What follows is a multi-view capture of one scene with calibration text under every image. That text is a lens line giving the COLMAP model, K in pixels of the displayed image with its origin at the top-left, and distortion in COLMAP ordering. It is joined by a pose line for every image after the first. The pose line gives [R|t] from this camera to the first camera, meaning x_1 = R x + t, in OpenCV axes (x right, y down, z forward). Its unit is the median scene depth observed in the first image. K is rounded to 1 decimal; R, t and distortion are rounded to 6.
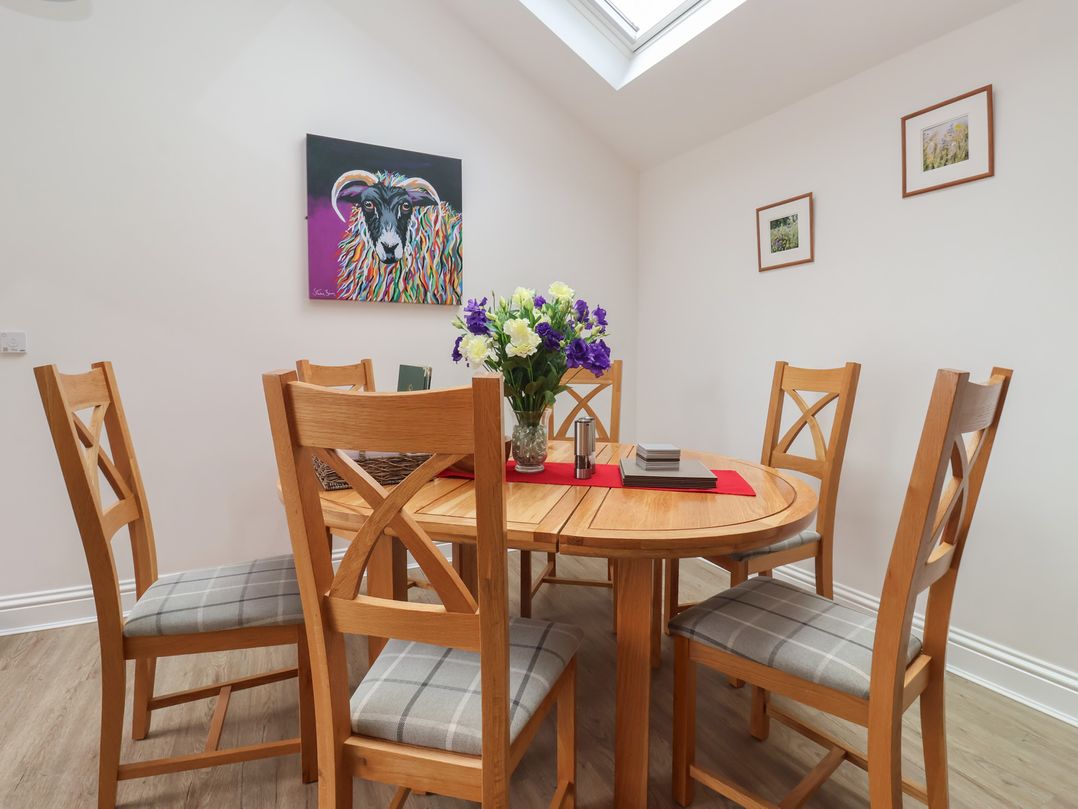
lens RADIAL K [[561.9, 0, 539.1], [0, 561.9, 387.8], [0, 0, 1]] dist [-0.006848, -0.001441]
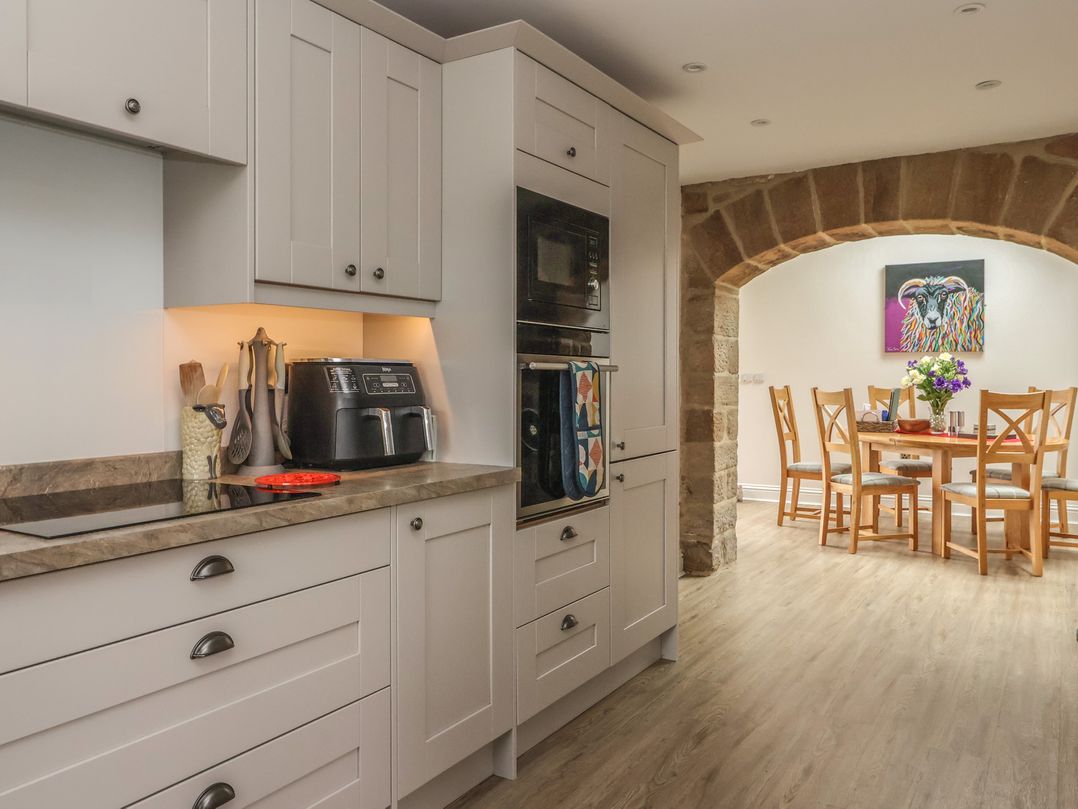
lens RADIAL K [[808.7, 0, 532.8], [0, 808.7, 385.4], [0, 0, 1]] dist [-0.000479, -0.002241]
pose [[0.537803, 0.005508, -0.843052, 1.153816], [-0.049306, 0.998473, -0.024930, 0.069088], [0.841627, 0.054975, 0.537253, -1.333419]]
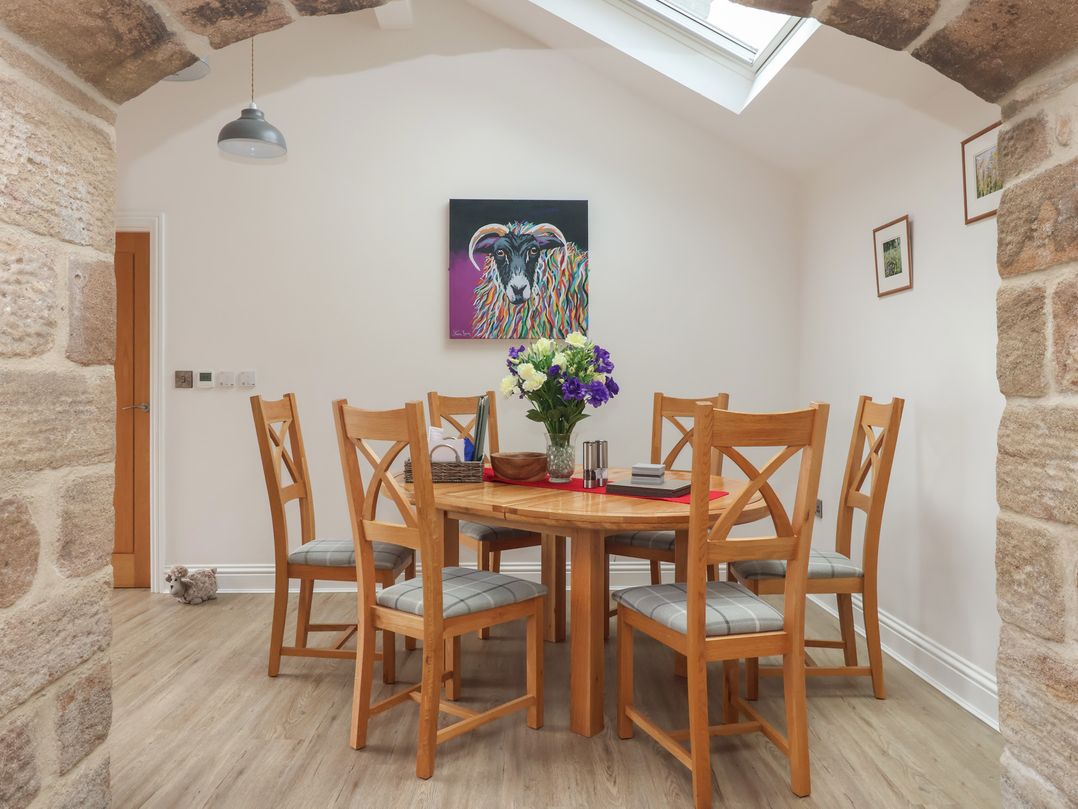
lens RADIAL K [[808.7, 0, 532.8], [0, 808.7, 385.4], [0, 0, 1]] dist [-0.000479, -0.002241]
pose [[0.907064, 0.000465, -0.420993, 0.424766], [-0.023299, 0.998522, -0.049096, 0.013889], [0.420349, 0.054342, 0.905734, -0.409215]]
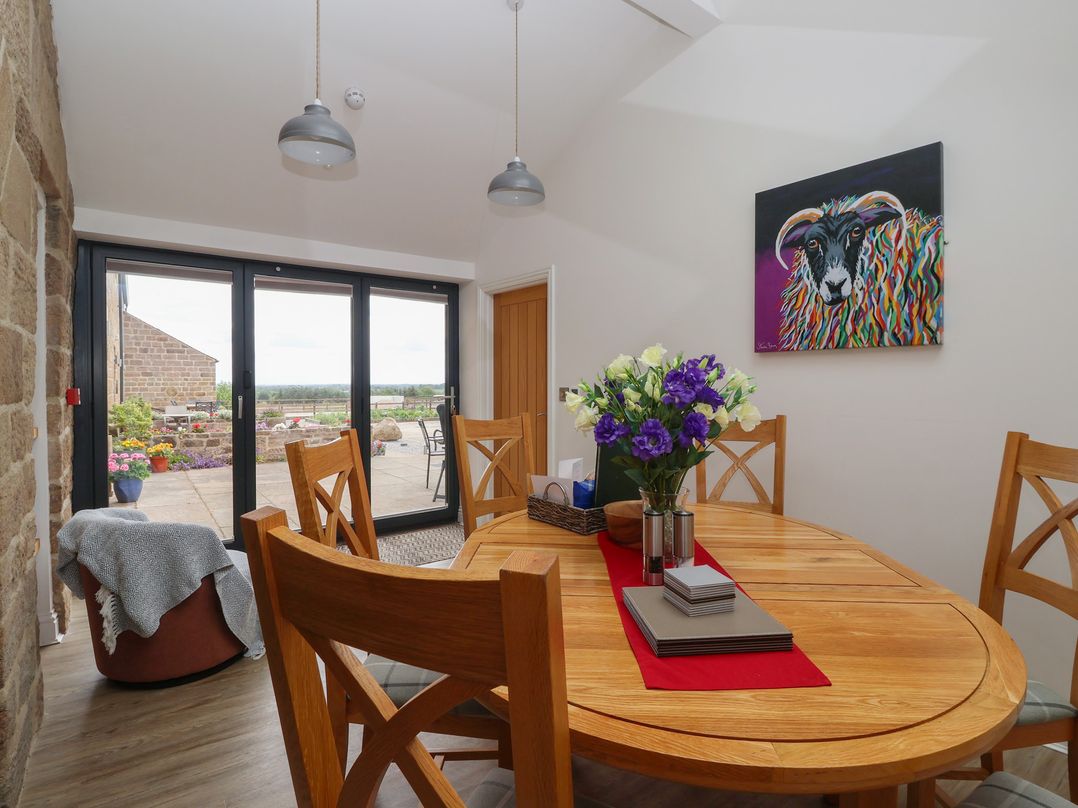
lens RADIAL K [[561.9, 0, 539.1], [0, 561.9, 387.3], [0, 0, 1]] dist [-0.006848, -0.001441]
pose [[0.192066, 0.004738, -0.981371, 0.487504], [-0.059419, 0.998210, -0.006810, -0.062613], [0.979582, 0.059620, 0.192004, 0.402572]]
